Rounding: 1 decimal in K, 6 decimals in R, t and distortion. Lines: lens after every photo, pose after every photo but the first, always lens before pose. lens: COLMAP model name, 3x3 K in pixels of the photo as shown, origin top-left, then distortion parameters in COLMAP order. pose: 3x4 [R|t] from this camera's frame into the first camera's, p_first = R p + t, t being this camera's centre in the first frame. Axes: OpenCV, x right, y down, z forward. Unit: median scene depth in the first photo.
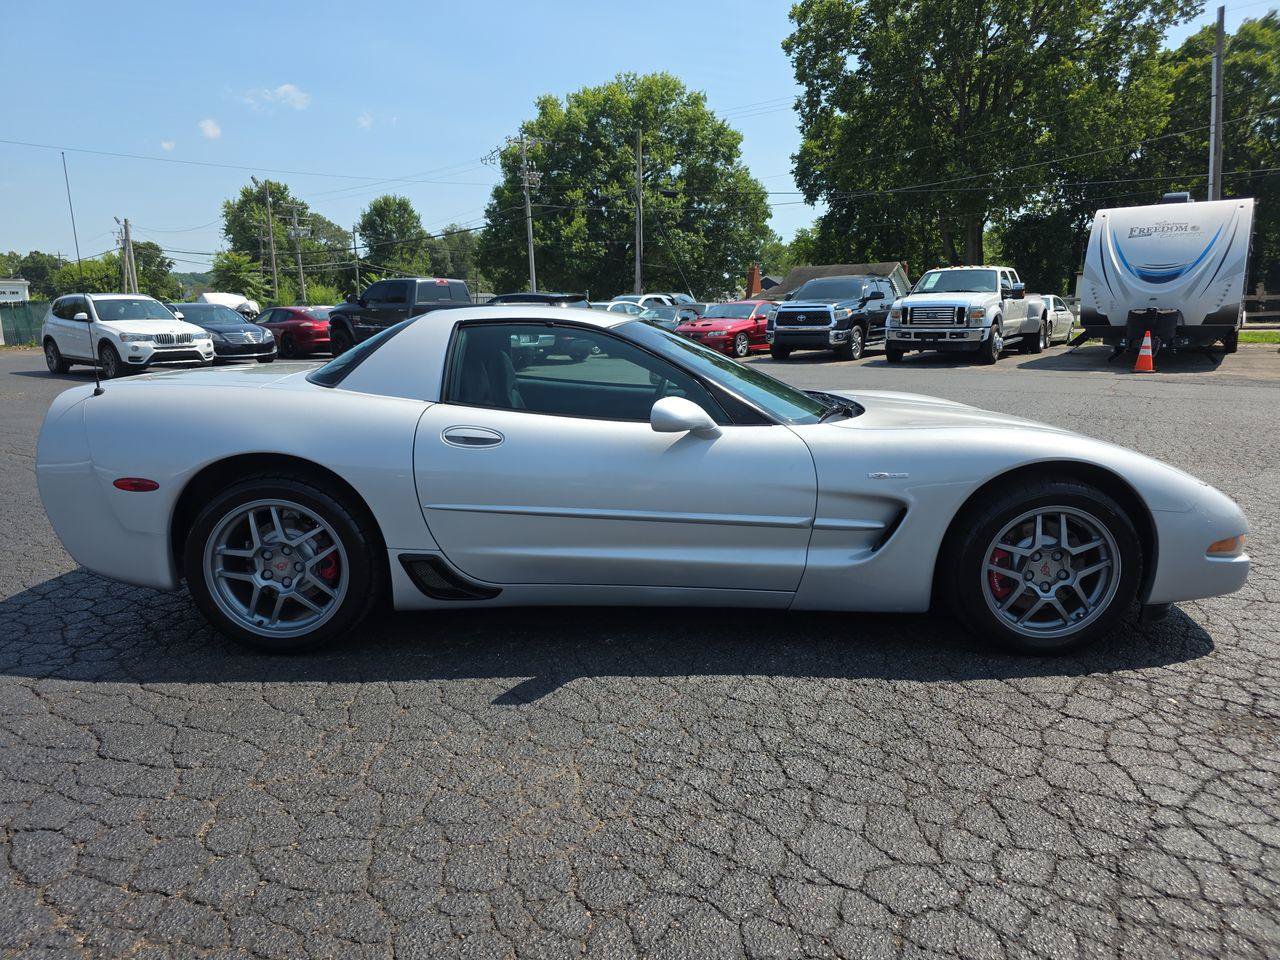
lens RADIAL K [[883.3, 0, 639.6], [0, 883.3, 476.2], [0, 0, 1]] dist [0.002765, -0.005836]
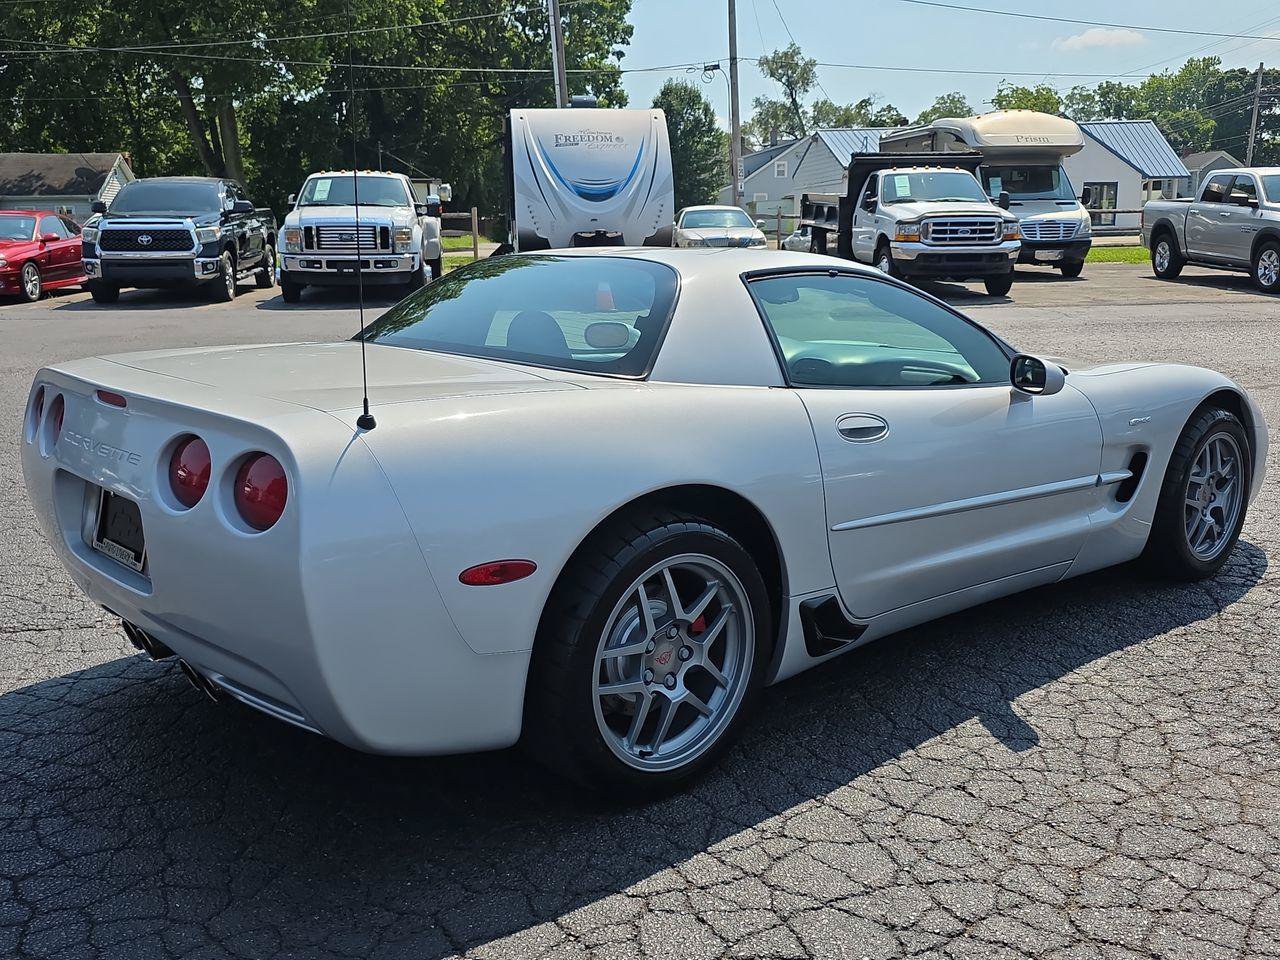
lens RADIAL K [[1232.8, 0, 640.0], [0, 1232.8, 480.0], [0, 0, 1]] dist [0.020408, 0.001795]
pose [[0.736634, -0.129434, 0.663790, -0.187832], [0.116165, 0.991143, 0.064353, -0.016526], [-0.666241, 0.029704, 0.745145, 0.062809]]
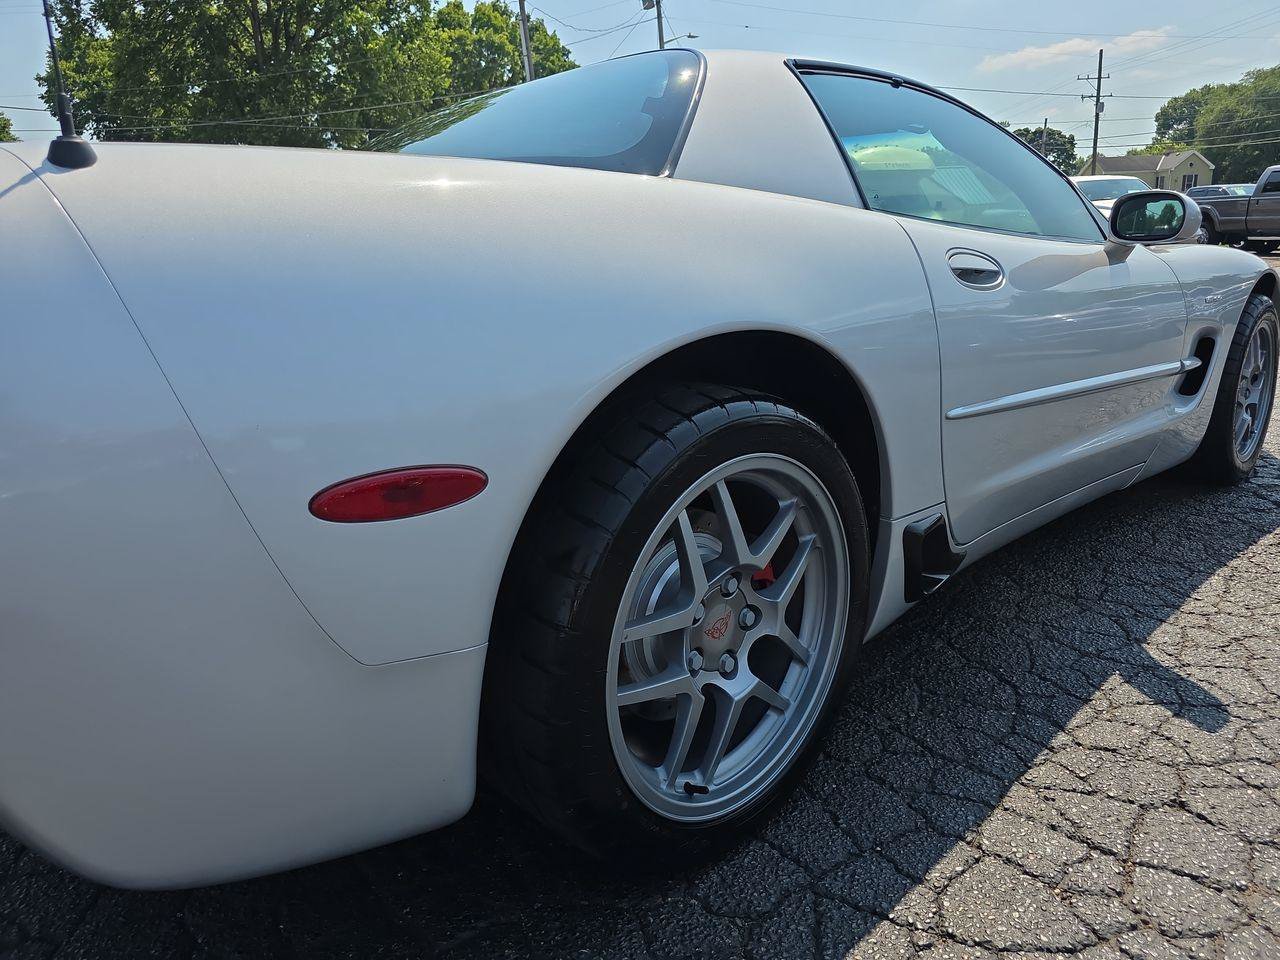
lens RADIAL K [[861.4, 0, 627.5], [0, 861.4, 474.3], [0, 0, 1]] dist [0.000226, -0.009359]
pose [[0.714957, -0.183759, 0.674588, -0.127728], [0.150584, 0.982671, 0.108087, -0.002550], [-0.682760, 0.024305, 0.730238, 0.139784]]
